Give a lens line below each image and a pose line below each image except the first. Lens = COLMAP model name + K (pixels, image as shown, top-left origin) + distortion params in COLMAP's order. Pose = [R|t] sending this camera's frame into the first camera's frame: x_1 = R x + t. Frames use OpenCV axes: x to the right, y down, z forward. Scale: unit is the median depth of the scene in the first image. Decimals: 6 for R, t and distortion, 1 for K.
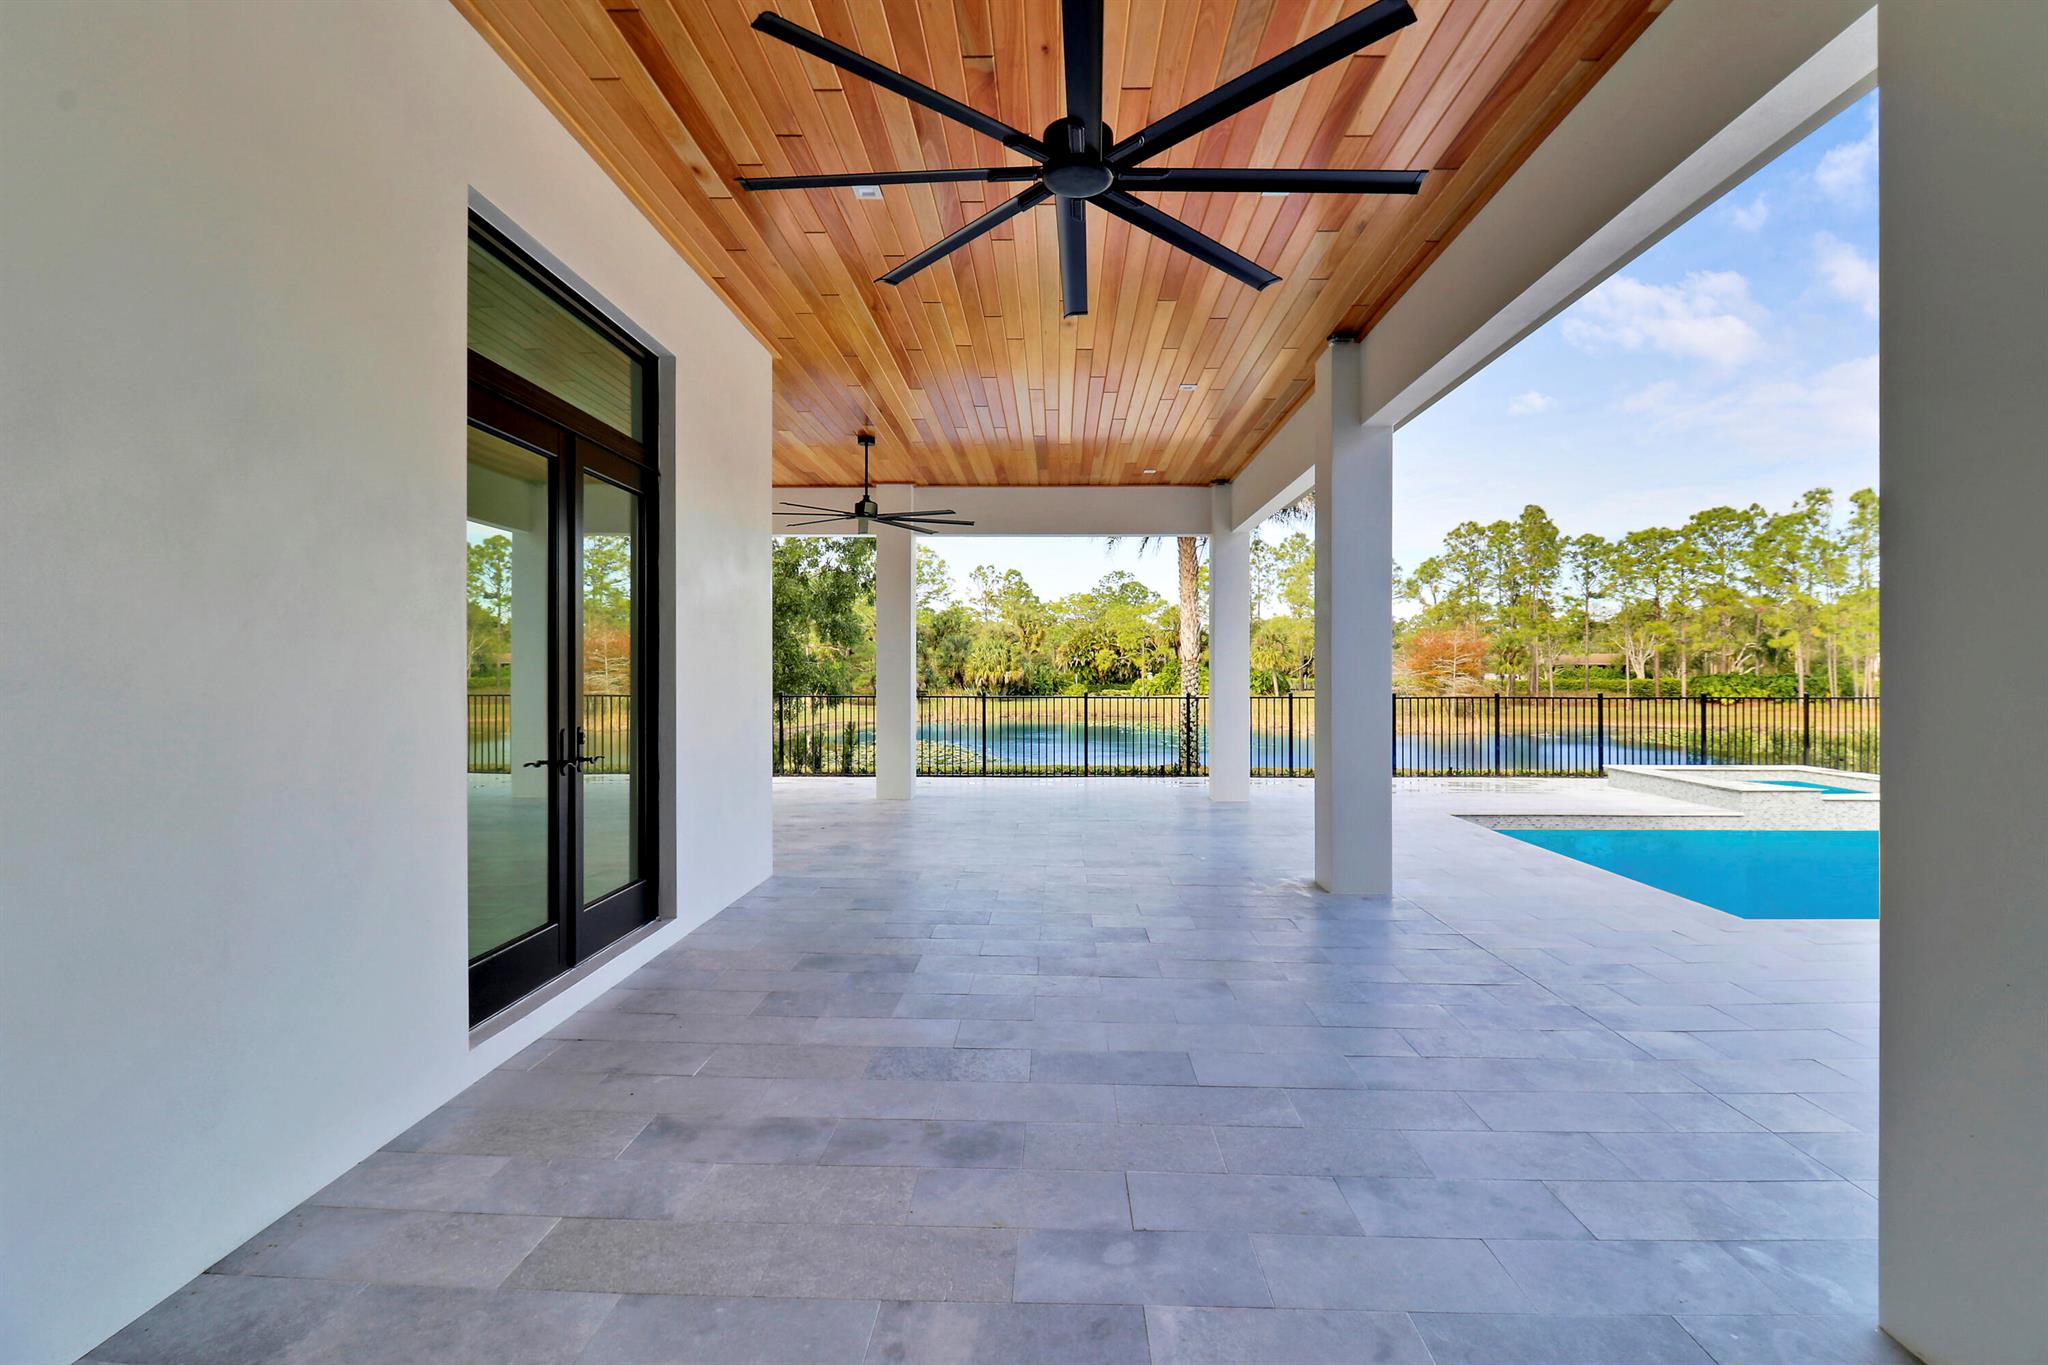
lens RADIAL K [[950.3, 0, 1035.0], [0, 950.3, 678.3], [0, 0, 1]] dist [0.001327, -0.010409]
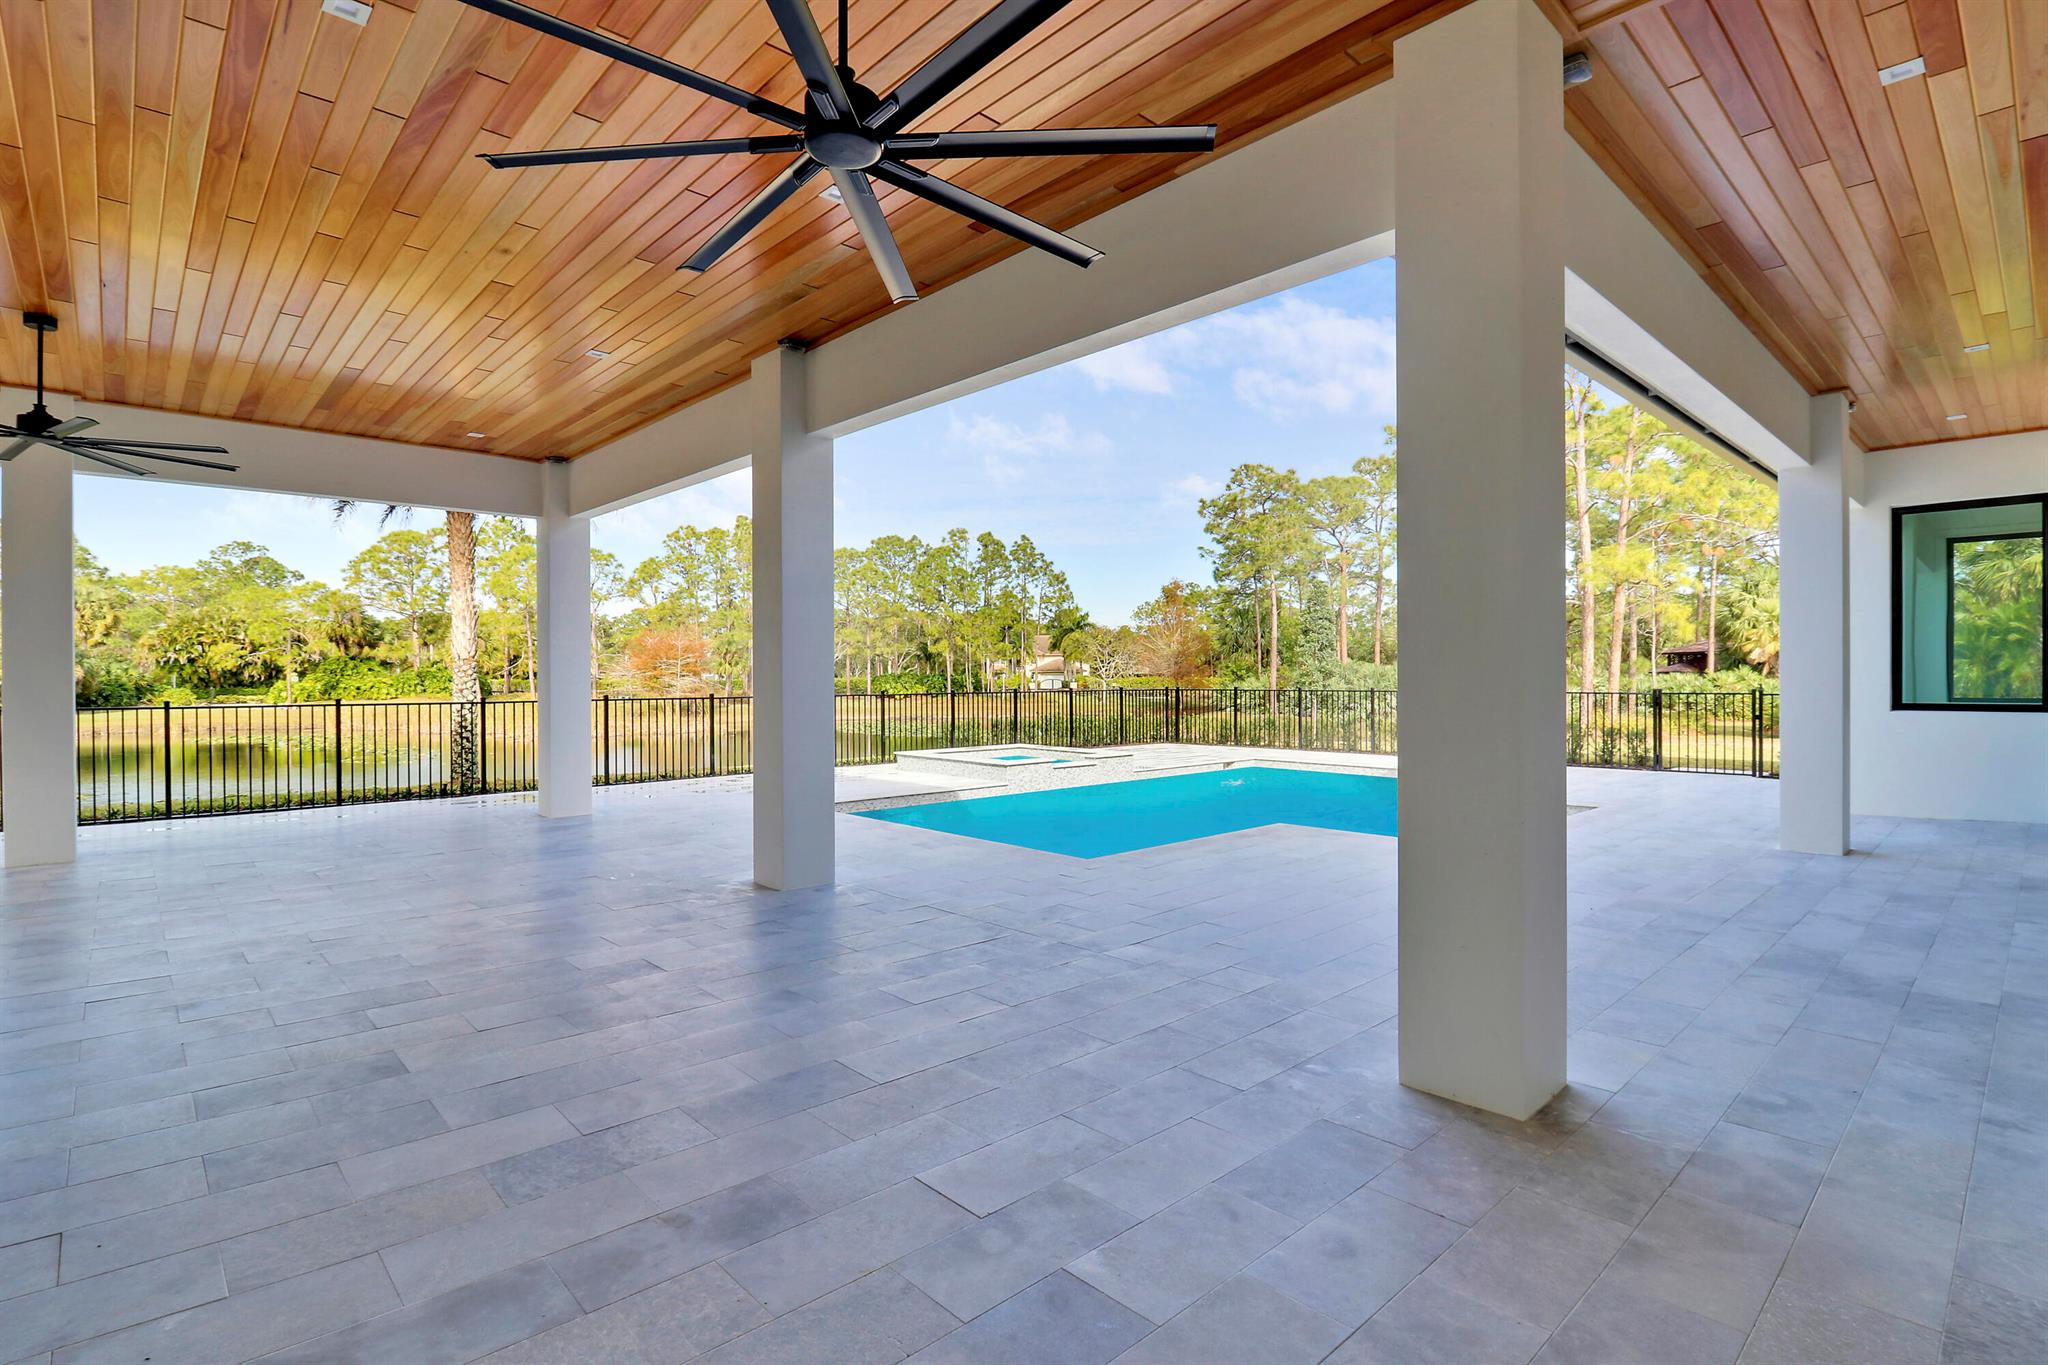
lens RADIAL K [[964.6, 0, 1019.0], [0, 964.6, 681.8], [0, 0, 1]] dist [-0.002517, -0.009122]
pose [[0.719258, -0.007029, 0.694708, -0.092861], [0.004929, 0.999975, 0.005014, -0.000203], [-0.694726, -0.000182, 0.719275, 0.036101]]
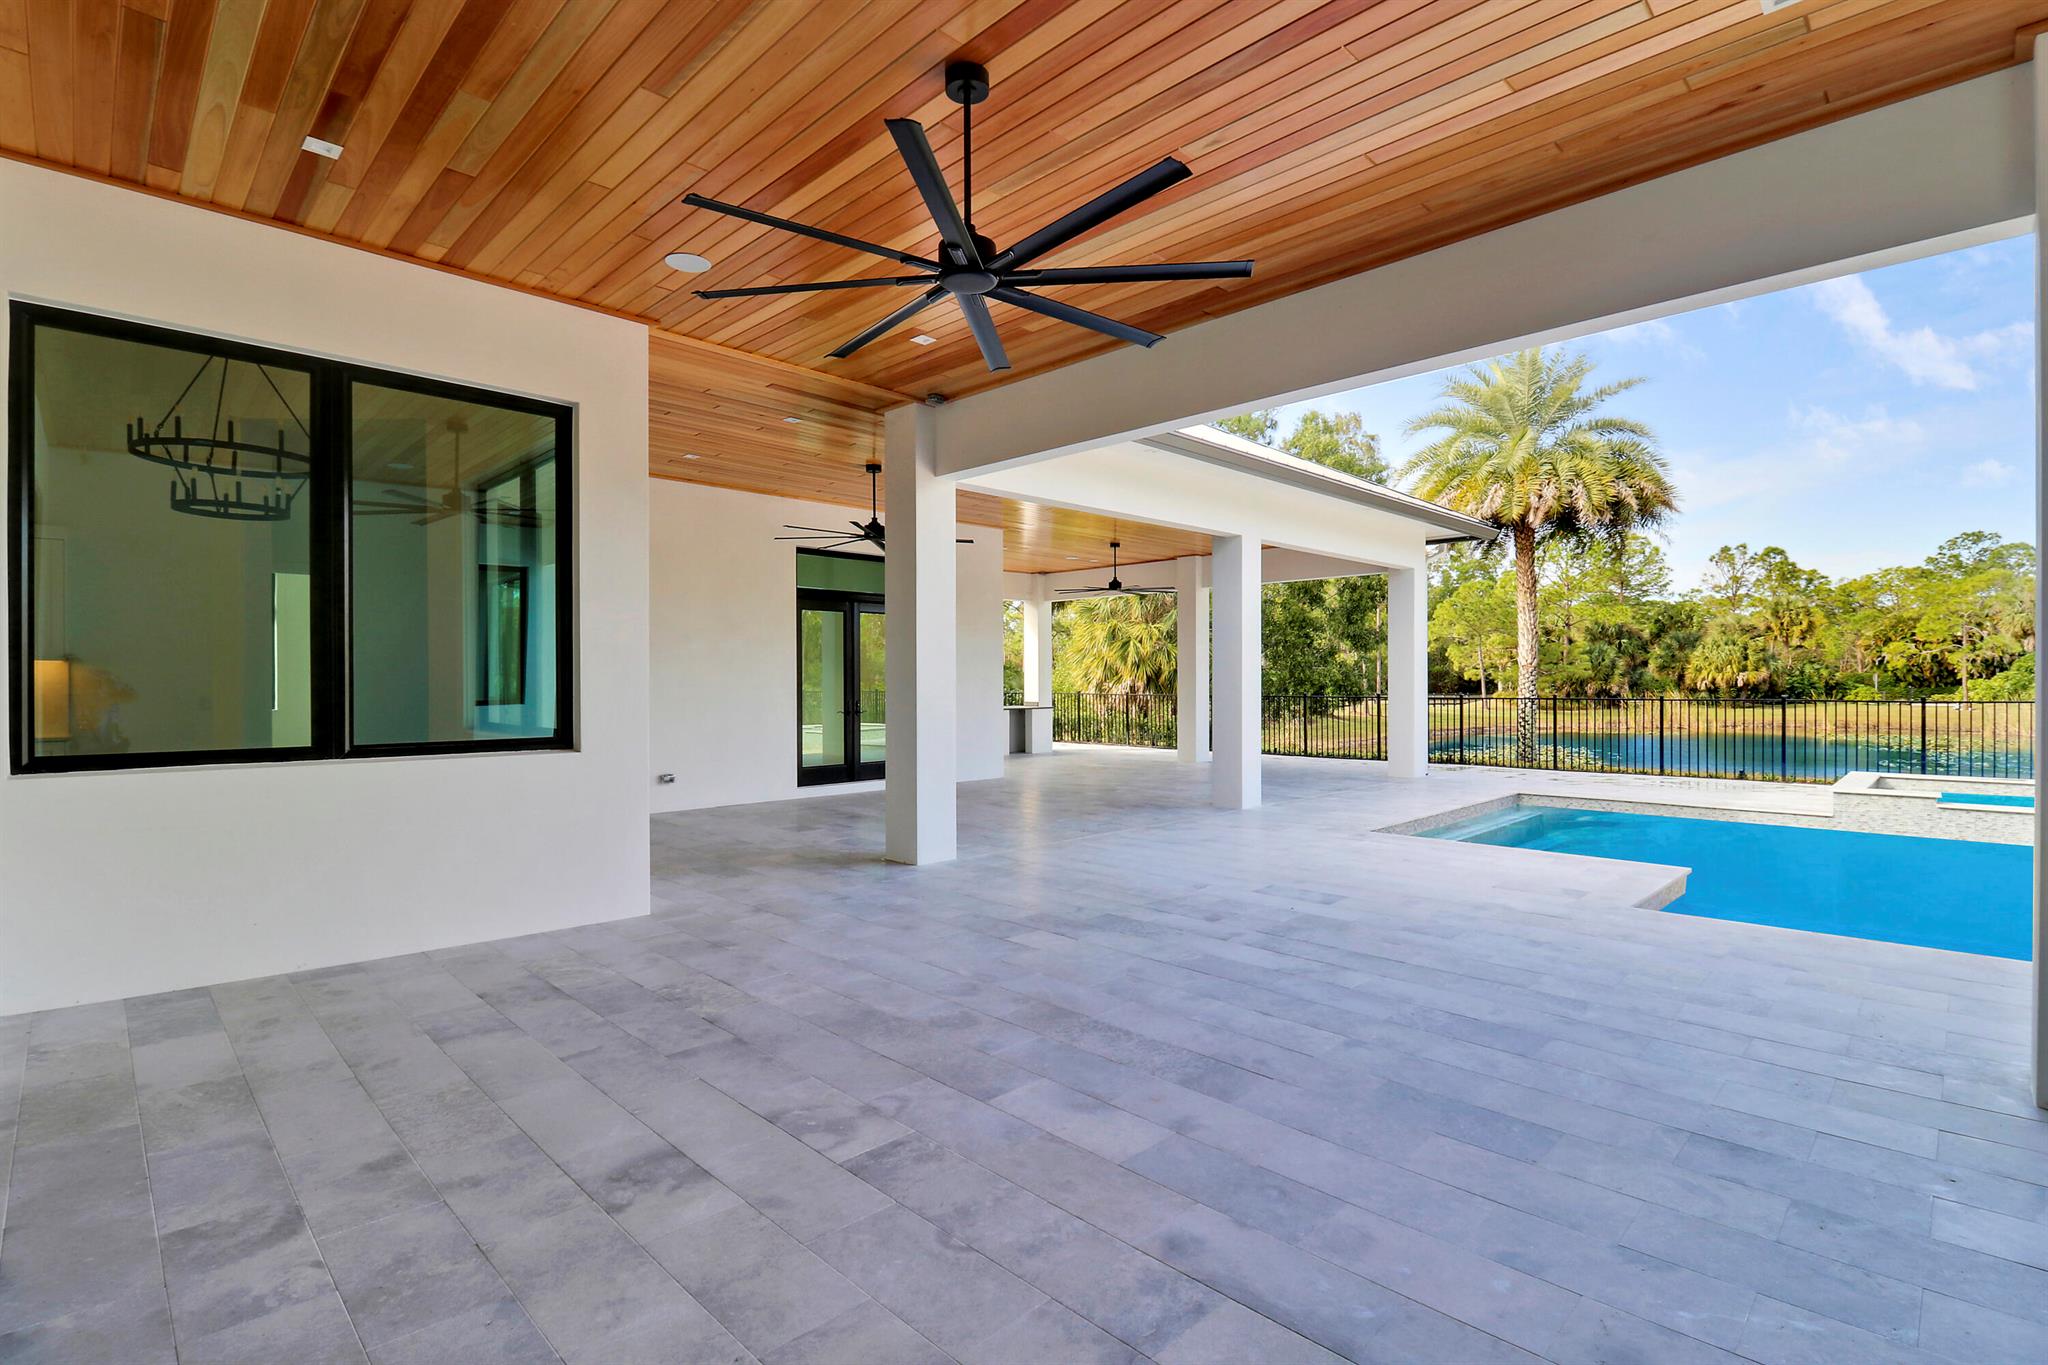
lens RADIAL K [[950.3, 0, 1031.5], [0, 950.3, 684.5], [0, 0, 1]] dist [0.001327, -0.010409]
pose [[0.719805, -0.002226, -0.694173, 0.823149], [0.004255, 0.999990, 0.001206, -0.000541], [0.694164, -0.003822, 0.719807, -0.317144]]
